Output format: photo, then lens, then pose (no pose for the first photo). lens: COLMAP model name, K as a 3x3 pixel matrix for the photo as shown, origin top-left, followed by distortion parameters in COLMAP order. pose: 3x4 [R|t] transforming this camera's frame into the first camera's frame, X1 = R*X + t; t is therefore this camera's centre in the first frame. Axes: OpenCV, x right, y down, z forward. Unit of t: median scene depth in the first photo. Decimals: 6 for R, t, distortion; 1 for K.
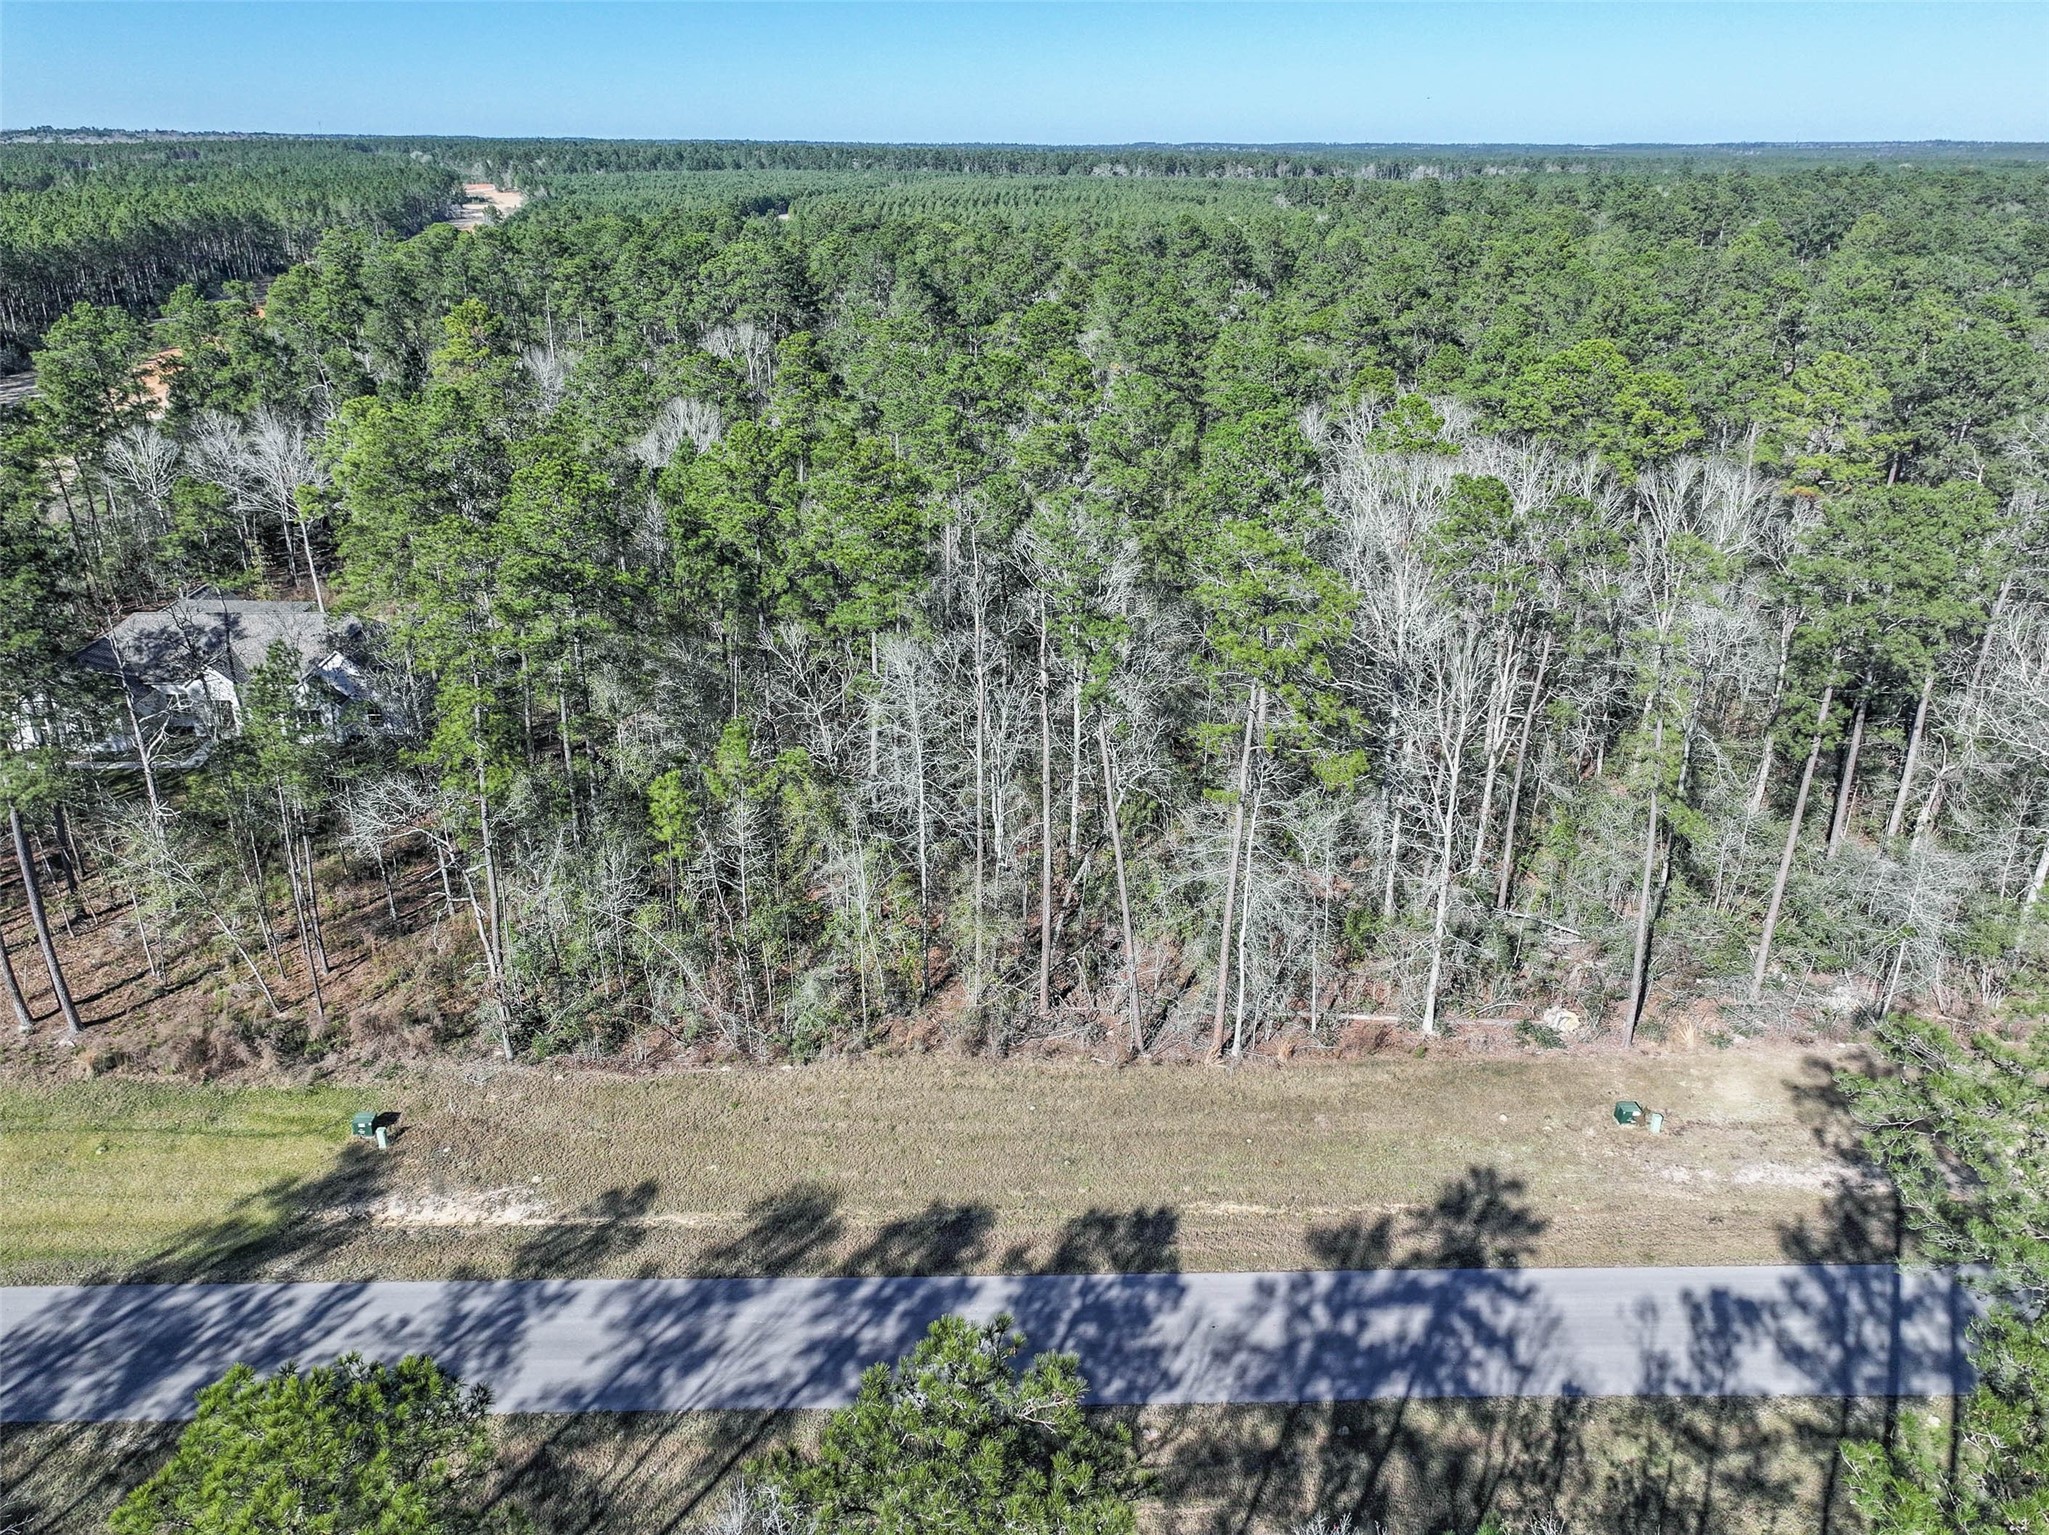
lens RADIAL K [[1455.4, 0, 1015.6], [0, 1455.4, 766.7], [0, 0, 1]] dist [-0.005247, 0.046371]
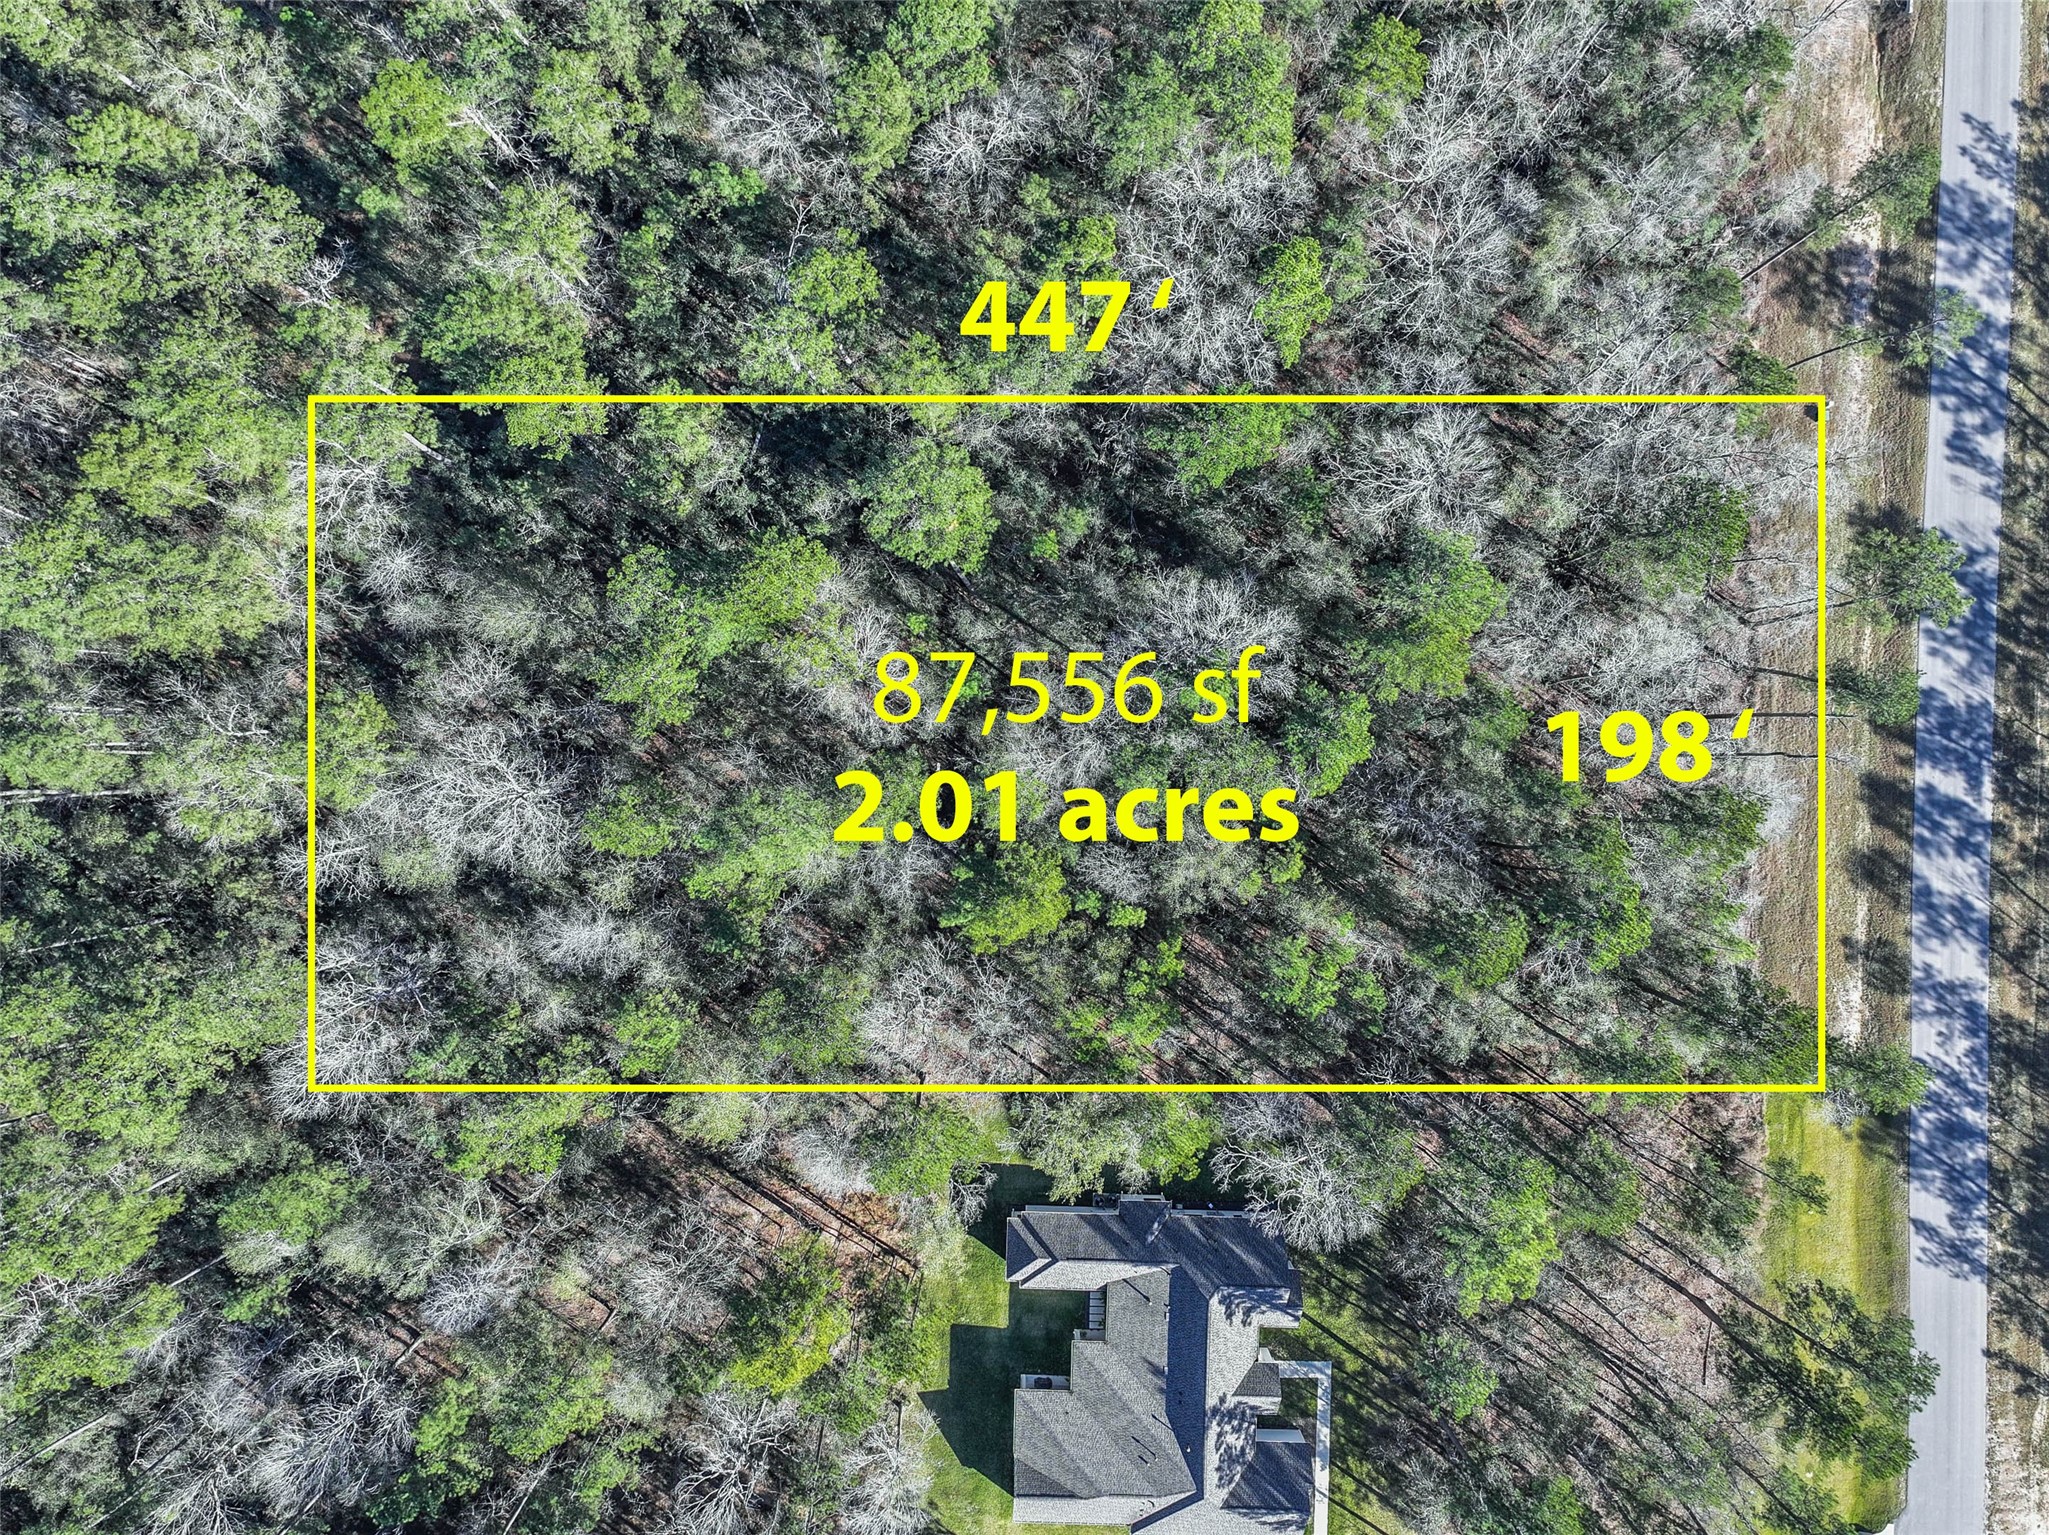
lens RADIAL K [[1404.6, 0, 1050.8], [0, 1404.6, 763.4], [0, 0, 1]] dist [0.023045, 0.000724]
pose [[0.079678, -0.996757, -0.011239, -0.079825], [0.411664, 0.022634, 0.911054, -2.182046], [-0.907846, -0.077218, 0.412133, 1.351179]]
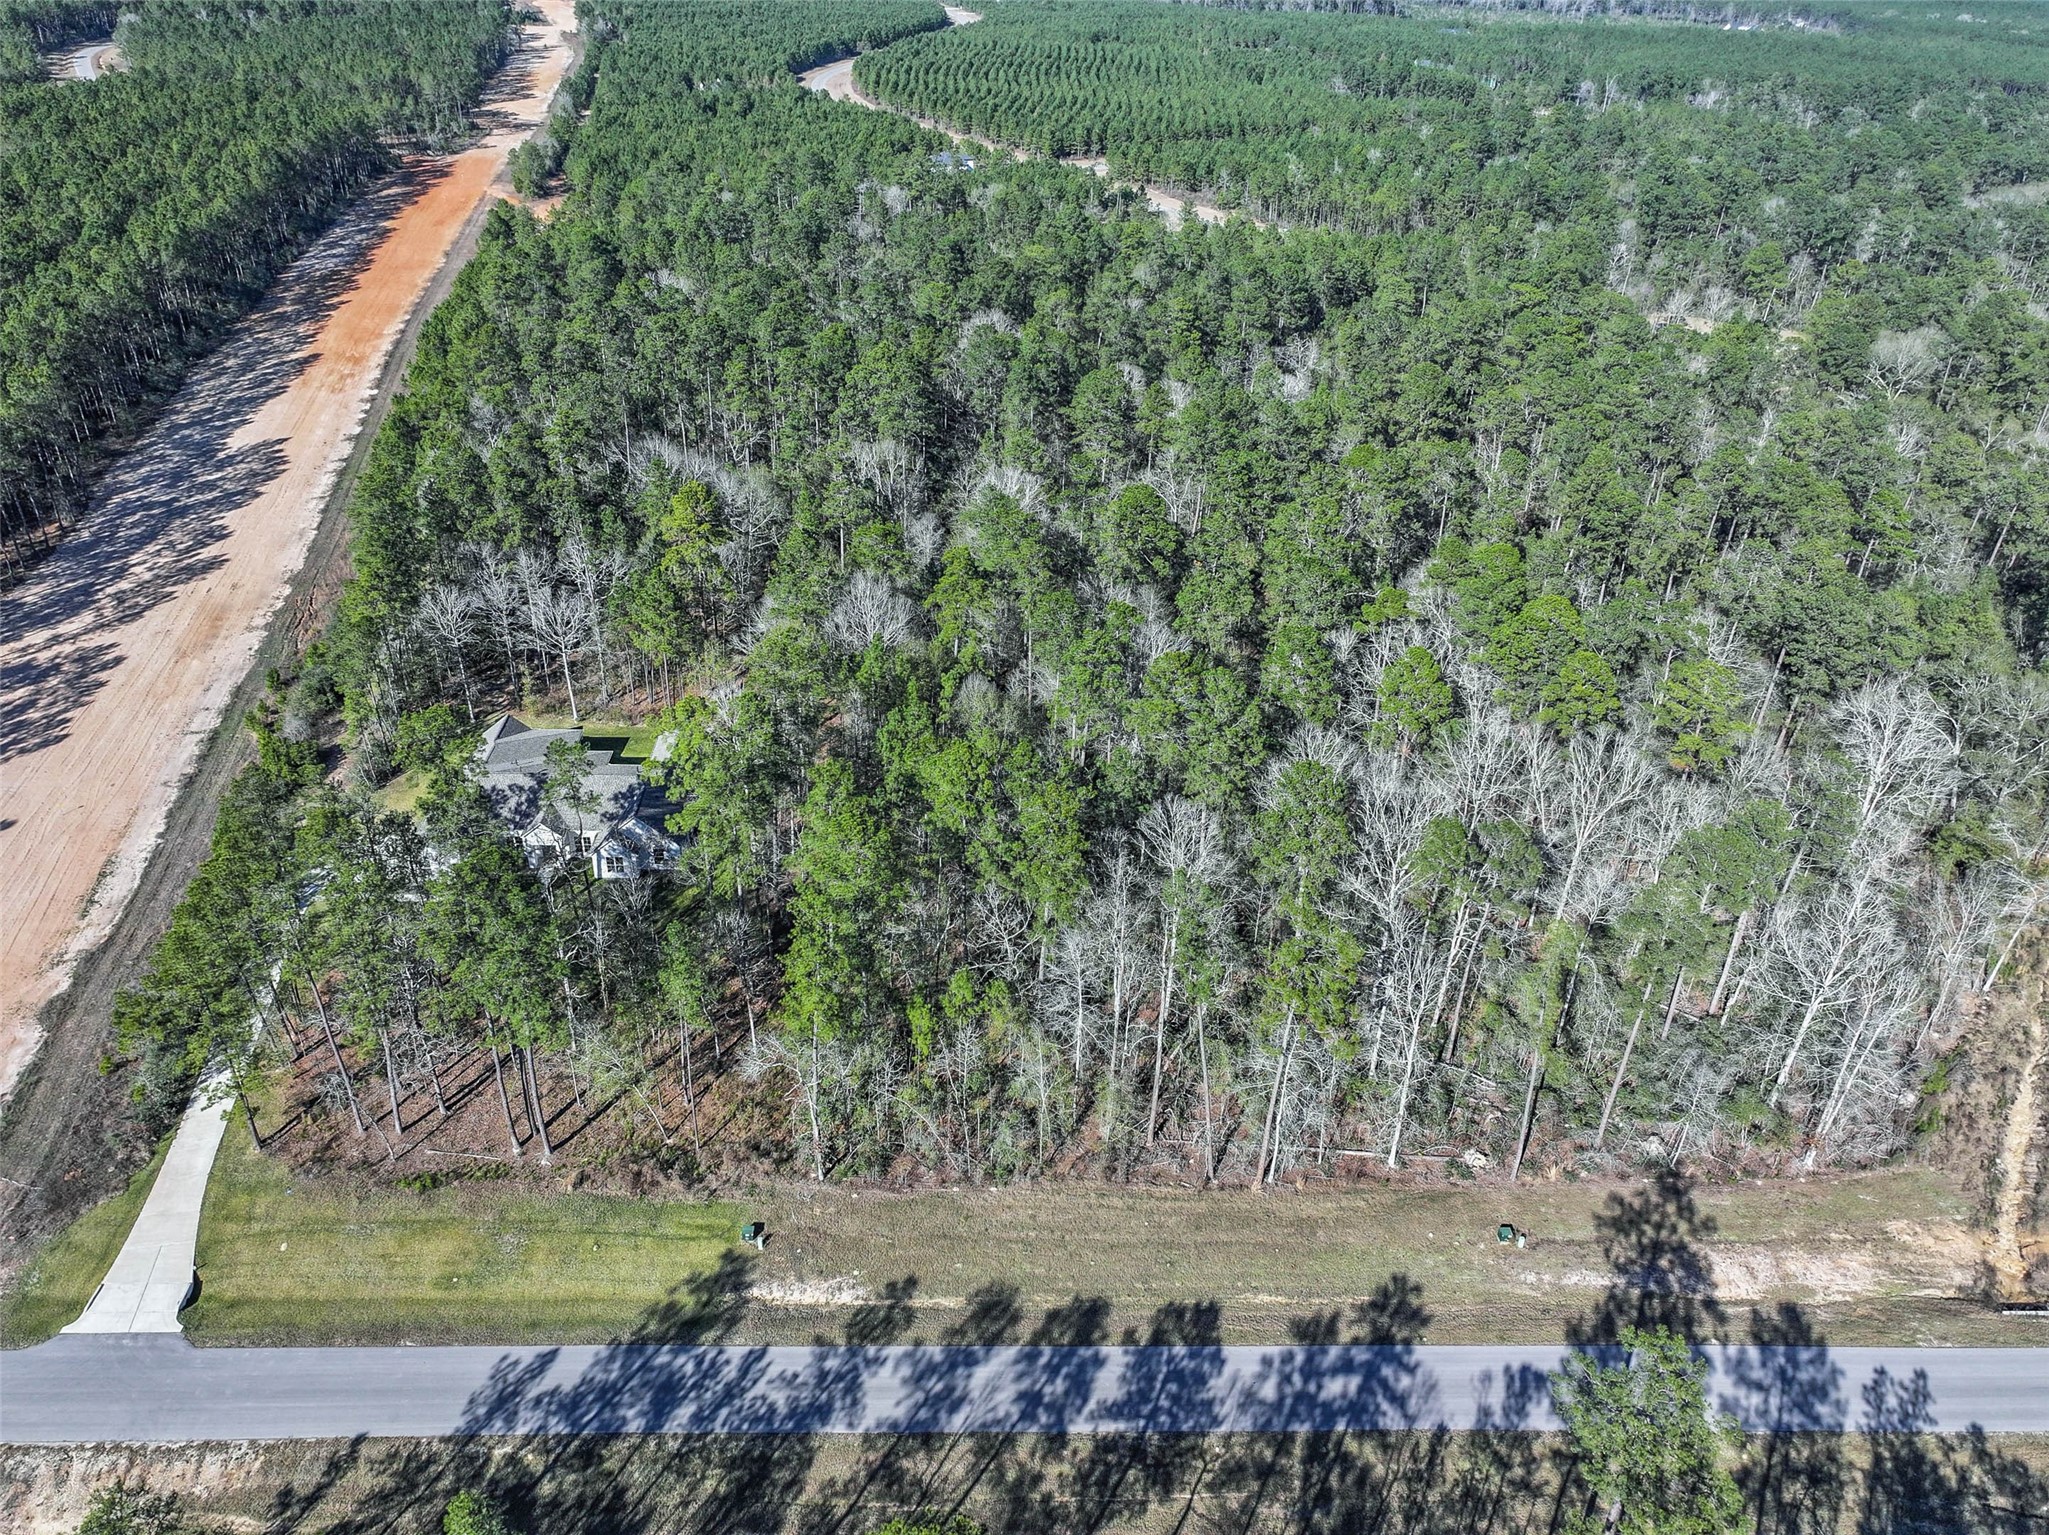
lens RADIAL K [[1416.0, 0, 1019.6], [0, 1416.0, 762.4], [0, 0, 1]] dist [0.000395, 0.029205]
pose [[0.999724, 0.022869, 0.005424, -0.160731], [-0.023364, 0.992029, 0.123826, -0.583658], [-0.002549, -0.123919, 0.992289, -0.632184]]
